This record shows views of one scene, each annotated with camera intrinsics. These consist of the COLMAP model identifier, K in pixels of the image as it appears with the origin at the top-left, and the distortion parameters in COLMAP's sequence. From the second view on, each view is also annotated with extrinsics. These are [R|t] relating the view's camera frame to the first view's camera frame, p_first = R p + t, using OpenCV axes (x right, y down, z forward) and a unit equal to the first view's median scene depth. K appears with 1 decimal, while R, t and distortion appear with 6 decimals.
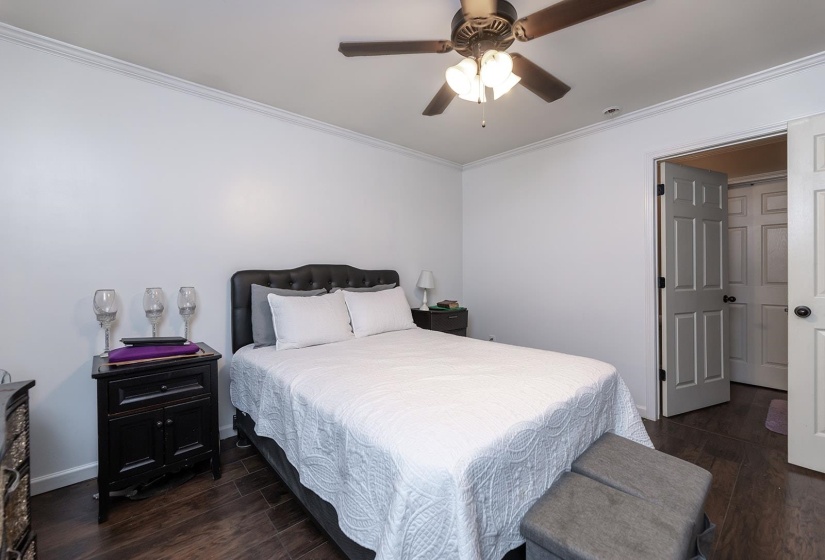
lens RADIAL K [[340.8, 0, 412.5], [0, 340.8, 280.0], [0, 0, 1]] dist [-0.000070, -0.000017]
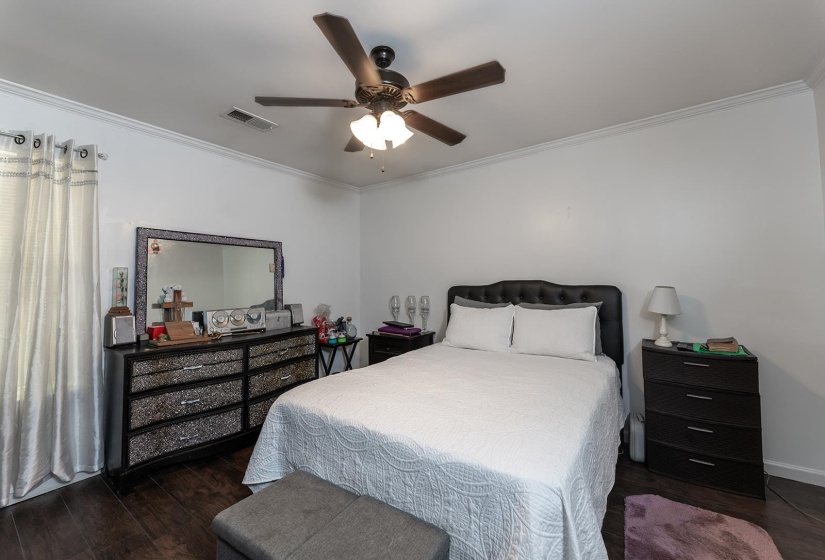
lens RADIAL K [[325.2, 0, 411.0], [0, 325.2, 270.5], [0, 0, 1]] dist [-0.000430, -0.000022]
pose [[0.263914, -0.024795, -0.964227, 0.674416], [-0.015477, 0.999432, -0.029937, -0.043174], [0.964422, 0.022824, 0.263380, 0.402694]]
